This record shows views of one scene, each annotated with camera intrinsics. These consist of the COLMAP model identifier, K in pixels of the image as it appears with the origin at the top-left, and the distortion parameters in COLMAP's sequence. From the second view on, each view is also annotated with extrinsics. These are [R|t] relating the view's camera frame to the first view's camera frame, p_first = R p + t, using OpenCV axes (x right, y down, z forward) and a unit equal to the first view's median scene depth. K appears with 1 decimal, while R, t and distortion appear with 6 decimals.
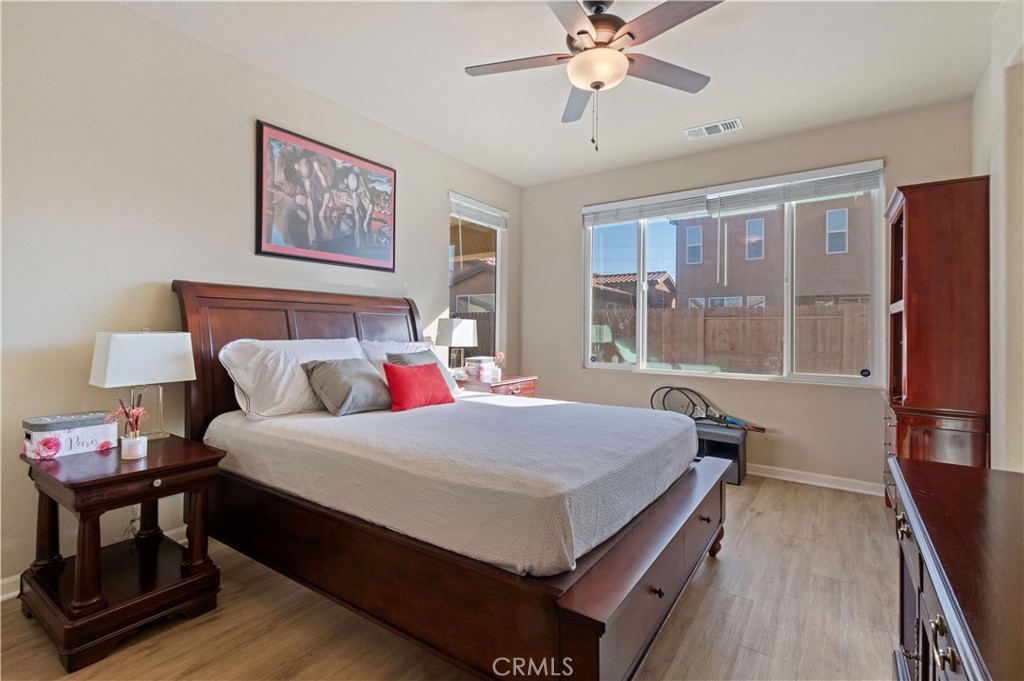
lens RADIAL K [[460.0, 0, 499.8], [0, 460.0, 326.6], [0, 0, 1]] dist [0.005331, -0.002280]
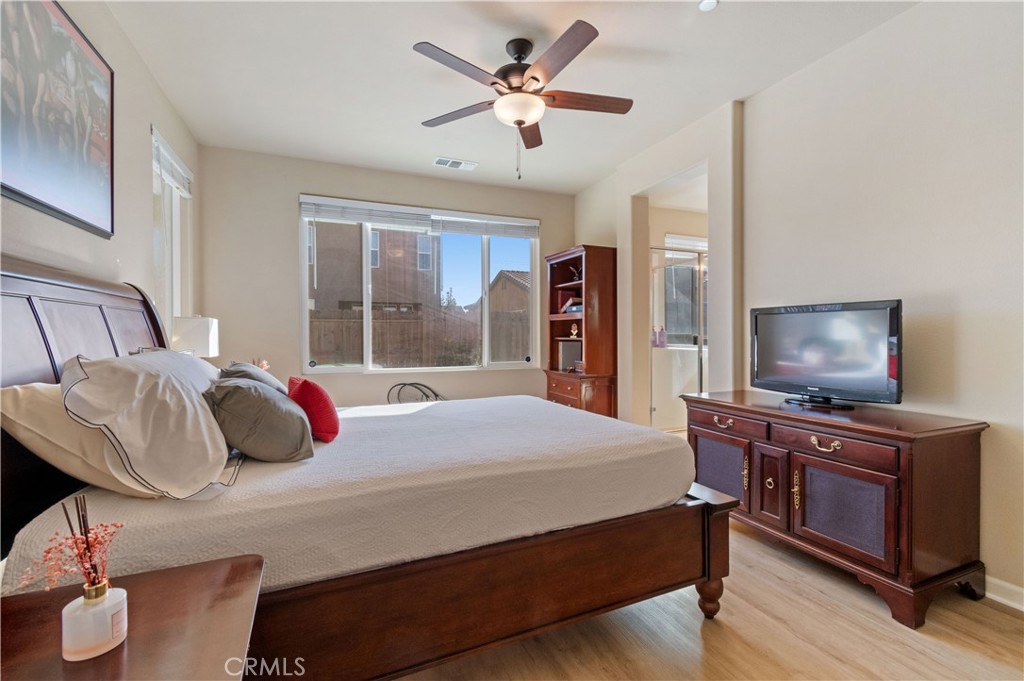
lens RADIAL K [[460.0, 0, 510.3], [0, 460.0, 339.9], [0, 0, 1]] dist [0.005331, -0.002280]
pose [[0.524752, -0.022133, 0.850967, -0.476223], [-0.000119, 0.999660, 0.026073, -0.001538], [-0.851255, -0.013783, 0.524571, 0.235308]]
